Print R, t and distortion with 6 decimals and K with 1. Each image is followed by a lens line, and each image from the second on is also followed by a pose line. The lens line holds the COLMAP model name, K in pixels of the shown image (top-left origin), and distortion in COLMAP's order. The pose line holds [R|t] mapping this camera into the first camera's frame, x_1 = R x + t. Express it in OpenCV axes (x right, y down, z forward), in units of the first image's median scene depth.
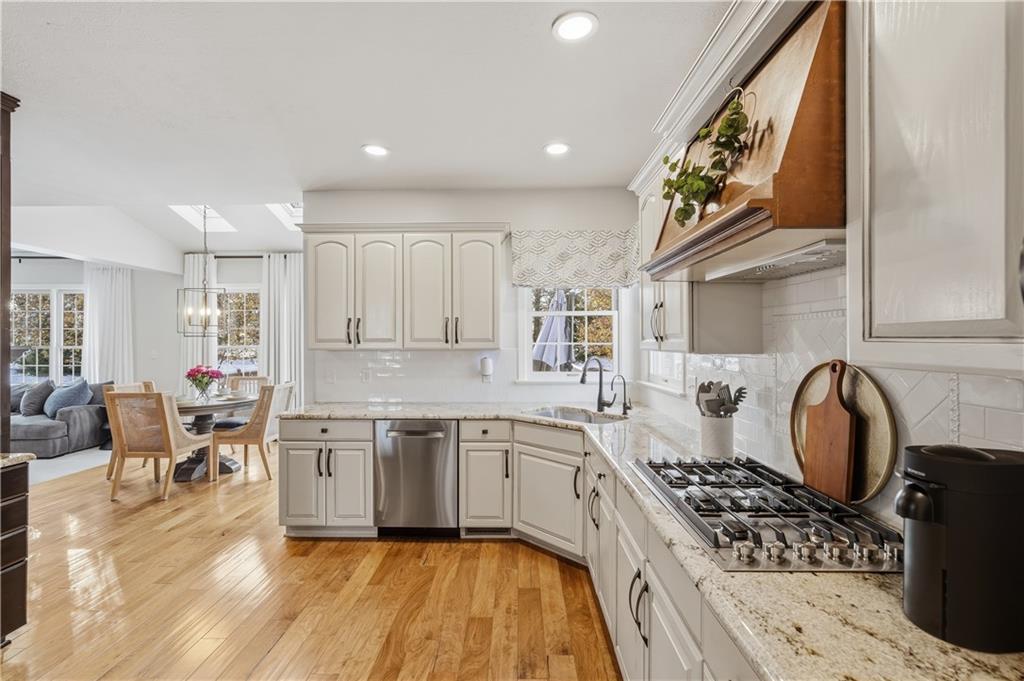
lens RADIAL K [[455.9, 0, 514.6], [0, 455.9, 341.6], [0, 0, 1]] dist [-0.010687, -0.000152]
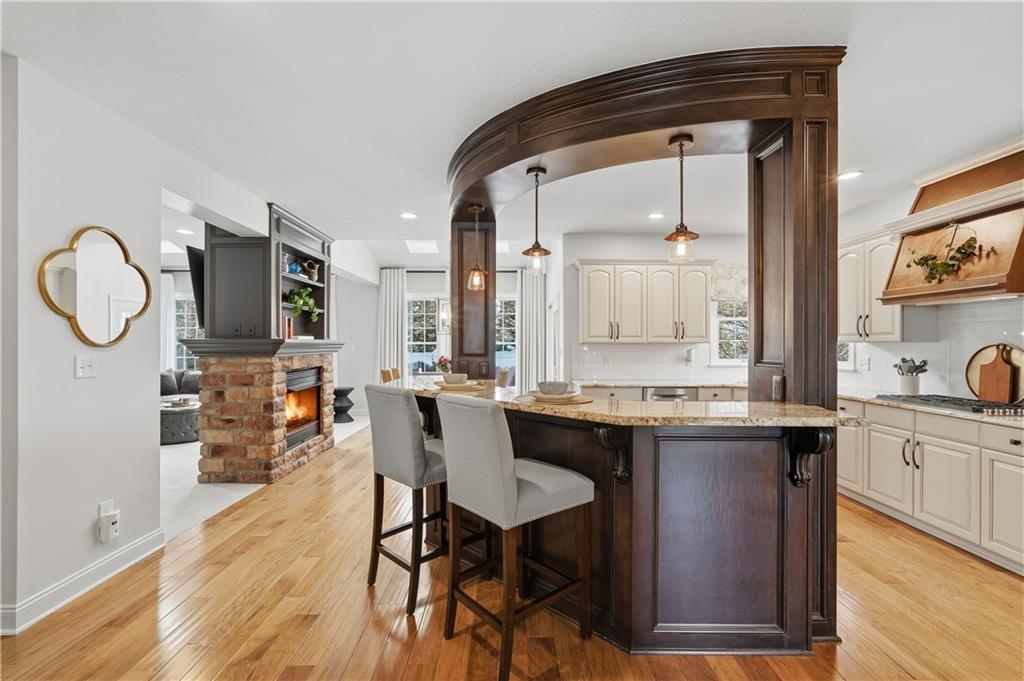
lens RADIAL K [[455.9, 0, 509.7], [0, 455.9, 346.9], [0, 0, 1]] dist [-0.010687, -0.000152]
pose [[0.999492, 0.001644, 0.031821, -0.815748], [-0.001952, 0.999951, 0.009661, 0.018942], [-0.031804, -0.009718, 0.999447, -0.531458]]
